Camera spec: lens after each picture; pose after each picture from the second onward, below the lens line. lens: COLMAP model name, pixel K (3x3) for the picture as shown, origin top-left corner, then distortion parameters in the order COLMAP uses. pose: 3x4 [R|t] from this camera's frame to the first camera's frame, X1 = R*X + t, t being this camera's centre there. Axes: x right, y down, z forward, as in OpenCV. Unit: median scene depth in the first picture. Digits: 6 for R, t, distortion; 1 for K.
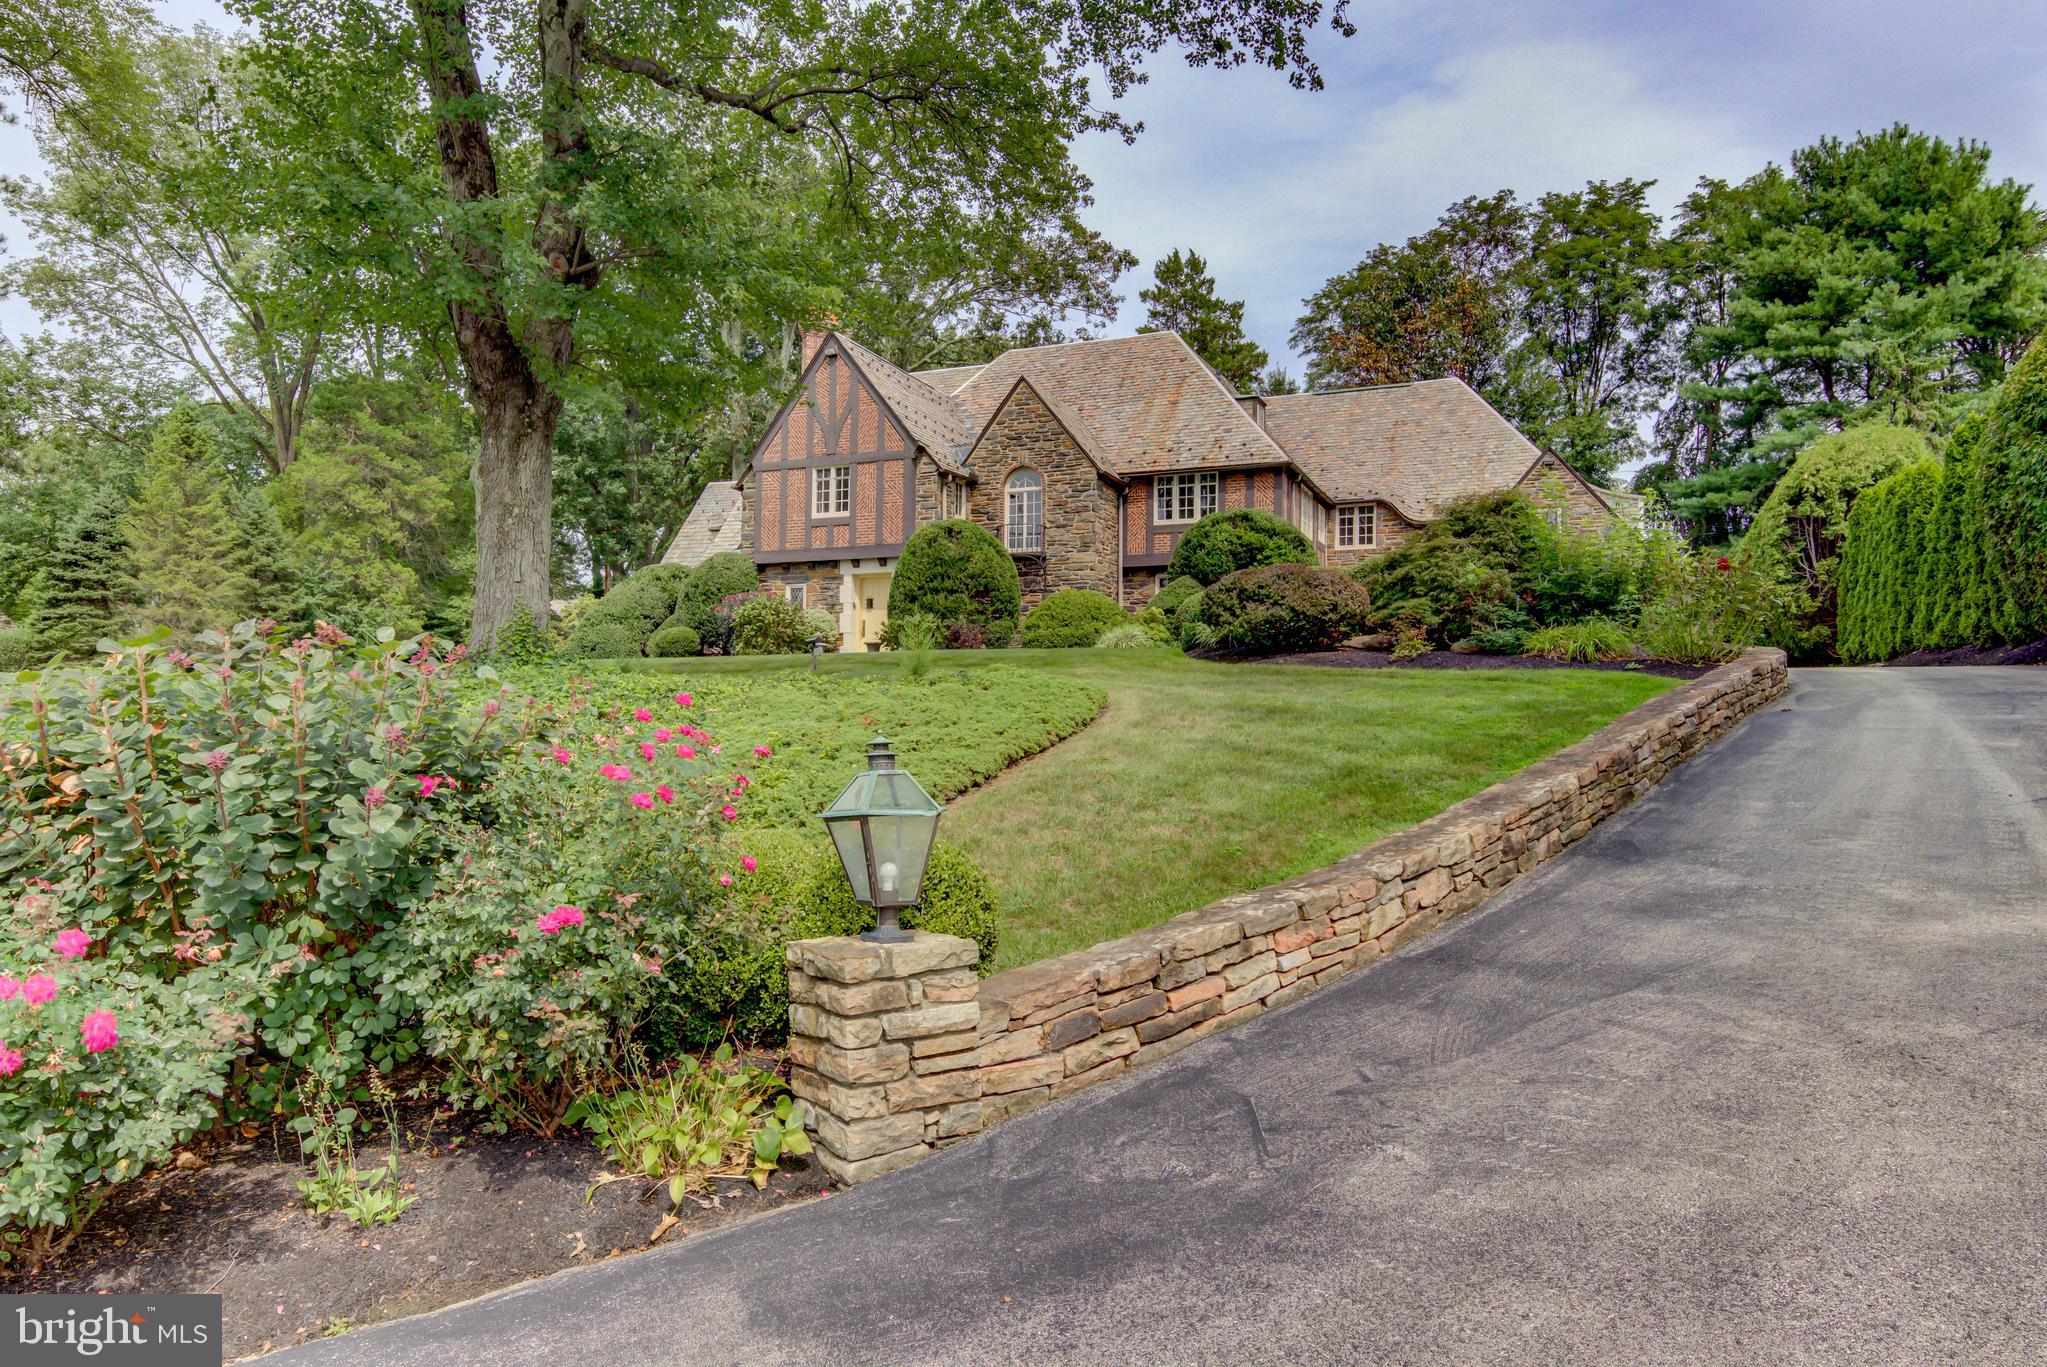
lens RADIAL K [[1382.1, 0, 1023.5], [0, 1382.1, 683.5], [0, 0, 1]] dist [0.087142, -0.070304]
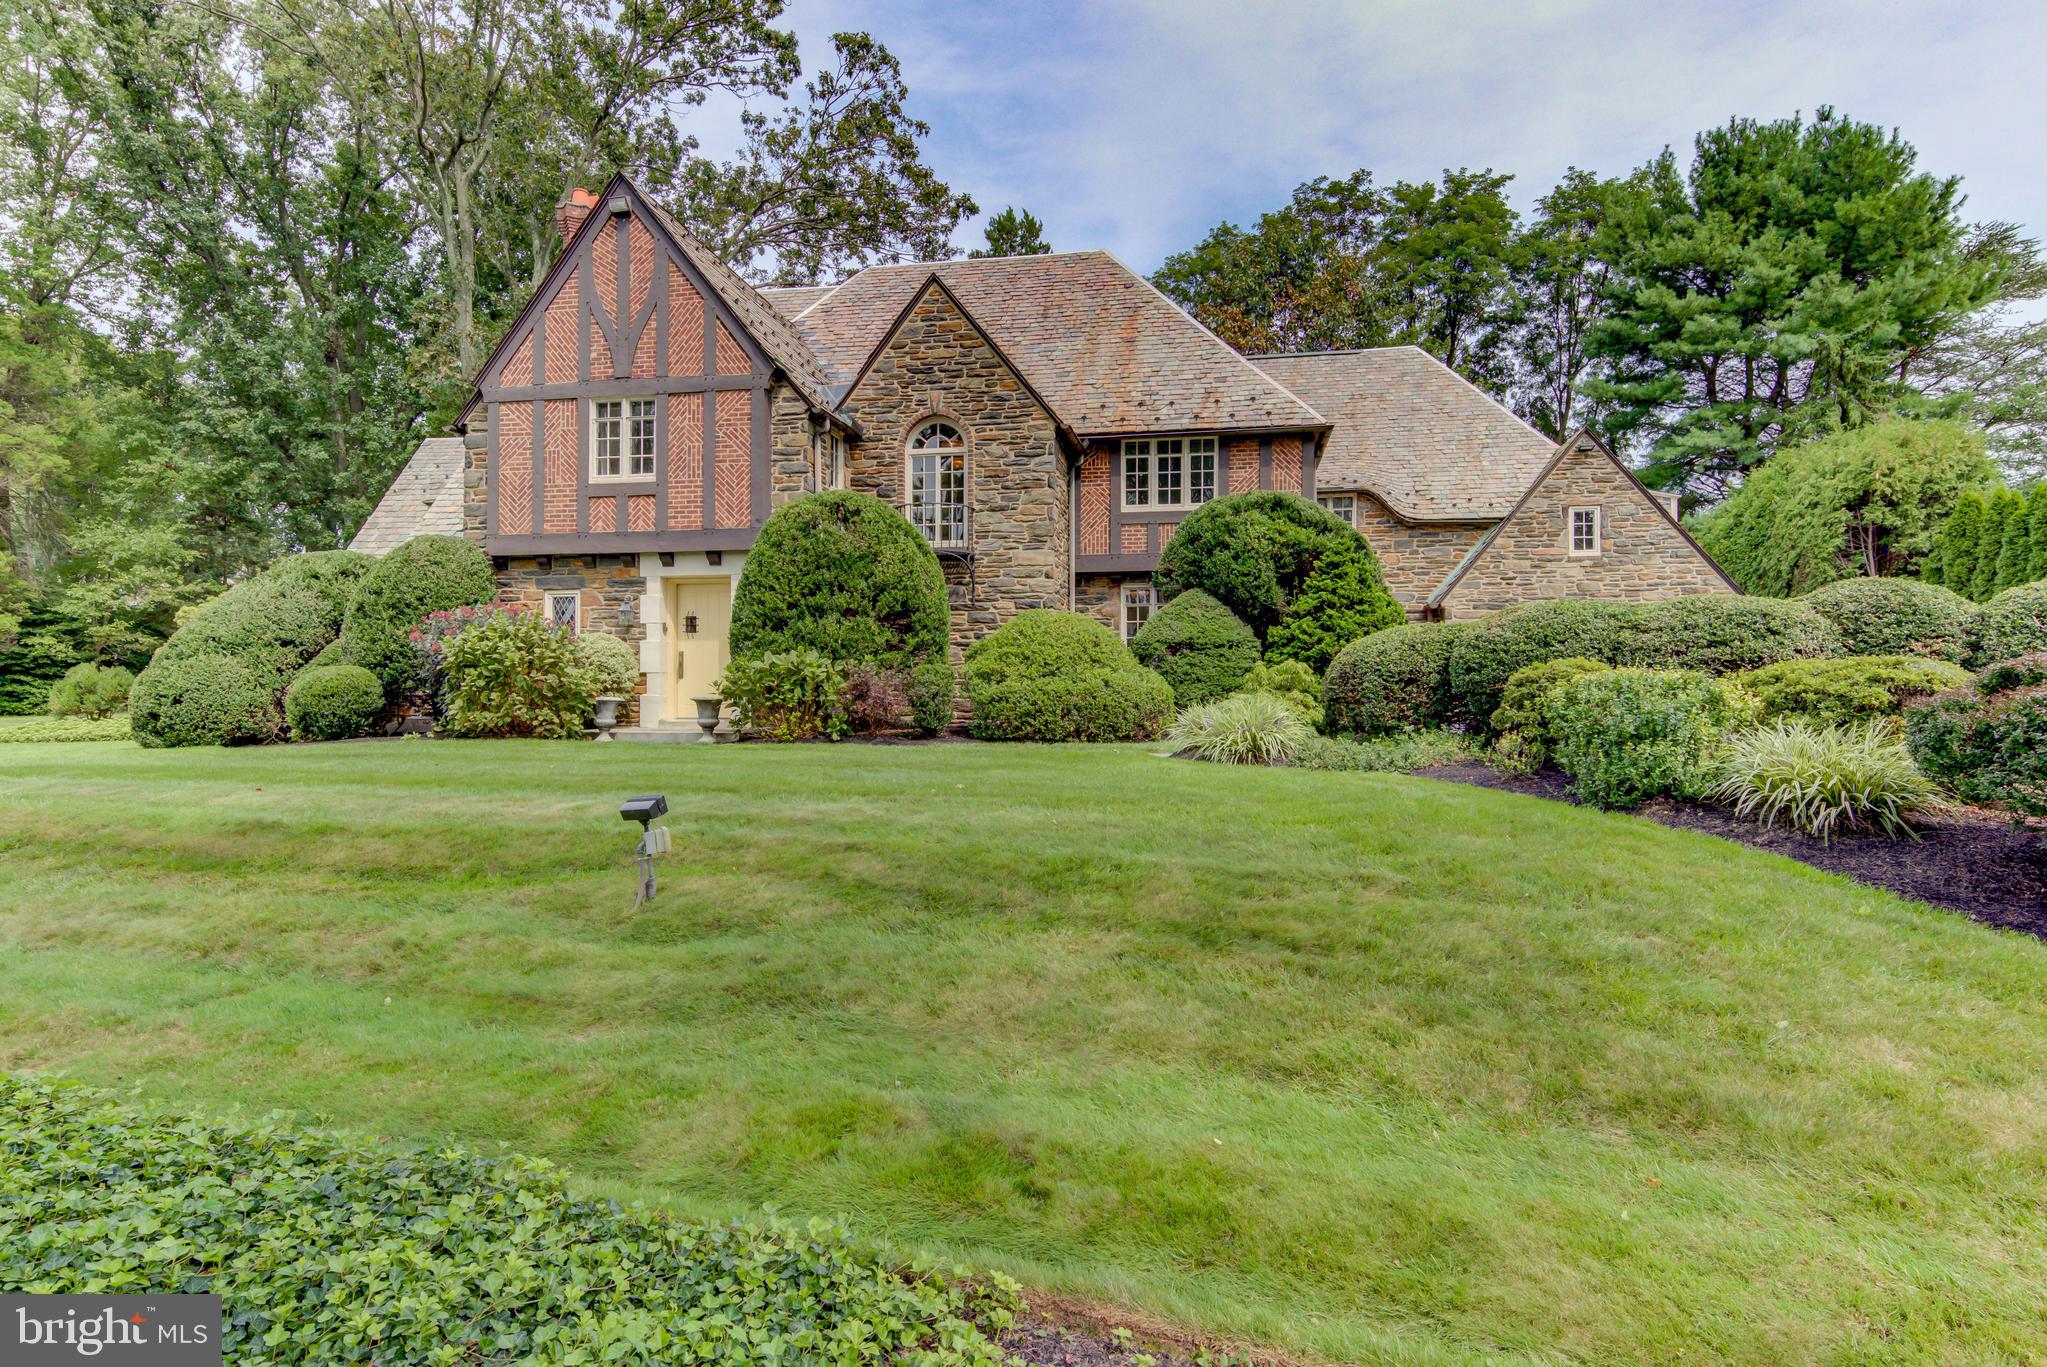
lens RADIAL K [[1121.6, 0, 1023.5], [0, 1121.6, 683.5], [0, 0, 1]] dist [0.035878, 0.000129]
pose [[0.973017, -0.005491, 0.230668, -0.081840], [-0.000912, 0.999617, 0.027642, -0.045258], [-0.230732, -0.027107, 0.972640, 0.472020]]
